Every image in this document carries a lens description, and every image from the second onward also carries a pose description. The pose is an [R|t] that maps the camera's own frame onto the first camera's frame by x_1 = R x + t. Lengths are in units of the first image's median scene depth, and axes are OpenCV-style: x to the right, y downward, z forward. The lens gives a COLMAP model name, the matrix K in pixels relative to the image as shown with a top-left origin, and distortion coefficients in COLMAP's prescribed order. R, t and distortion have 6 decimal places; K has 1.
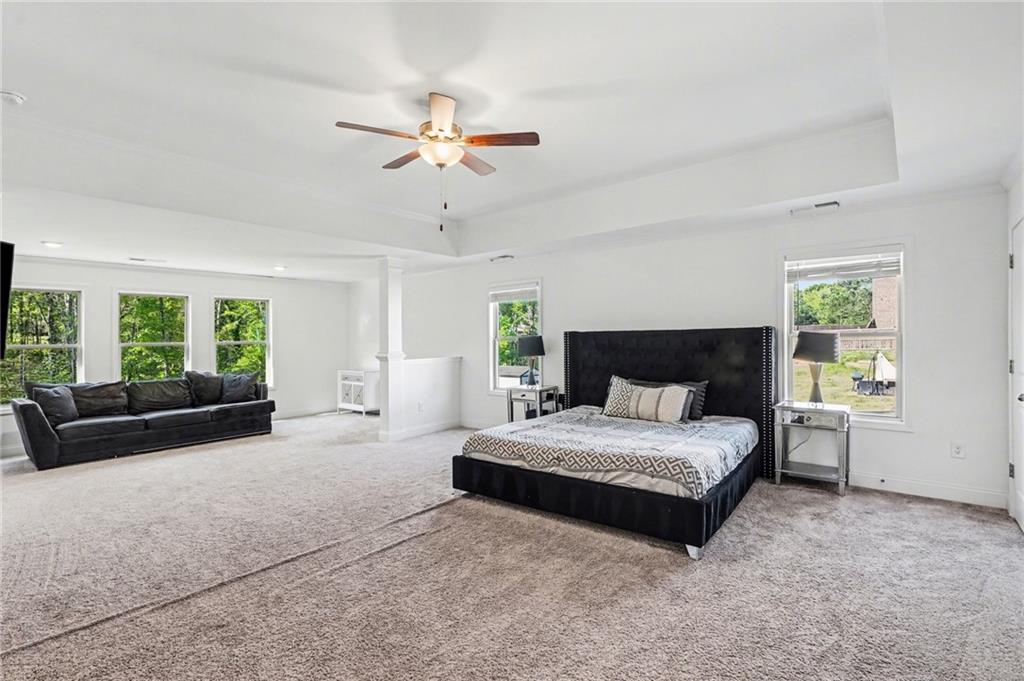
lens RADIAL K [[473.8, 0, 517.9], [0, 473.8, 337.0], [0, 0, 1]] dist [-0.017676, 0.000343]
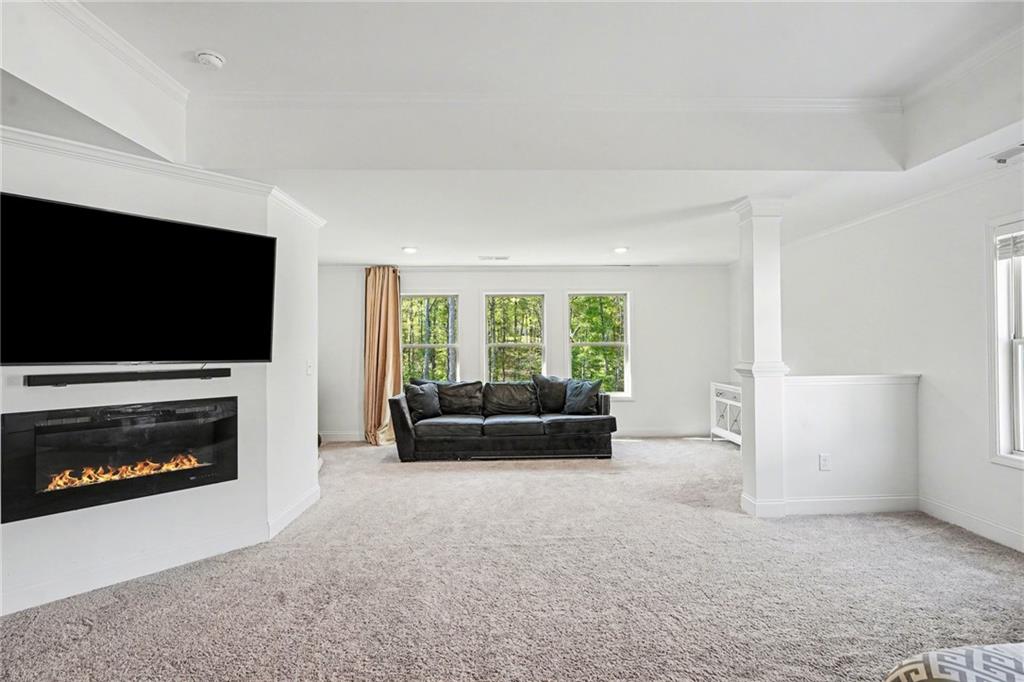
lens RADIAL K [[473.8, 0, 515.4], [0, 473.8, 332.8], [0, 0, 1]] dist [-0.017676, 0.000343]
pose [[0.654821, -0.009086, -0.755729, -0.026047], [0.000032, 0.999928, -0.011994, 0.002293], [0.755784, 0.007830, 0.654774, 0.372143]]
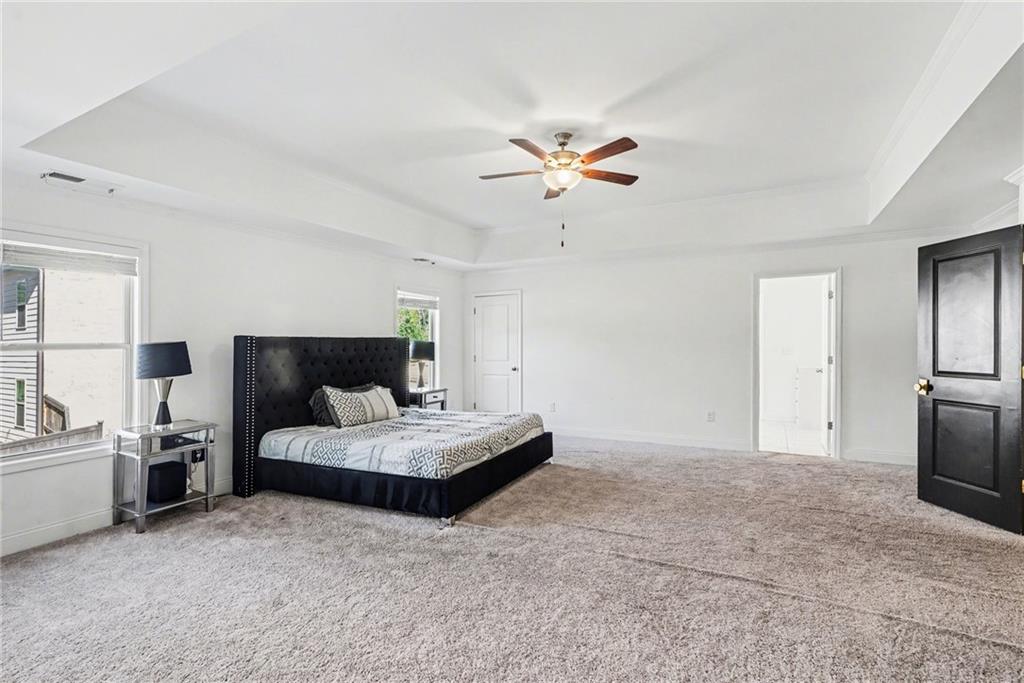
lens RADIAL K [[473.8, 0, 516.9], [0, 473.8, 345.2], [0, 0, 1]] dist [-0.017676, 0.000343]
pose [[-0.177170, 0.009424, 0.984135, -1.002165], [0.014116, 0.999876, -0.007033, 0.018377], [-0.984079, 0.012646, -0.177281, 1.039369]]
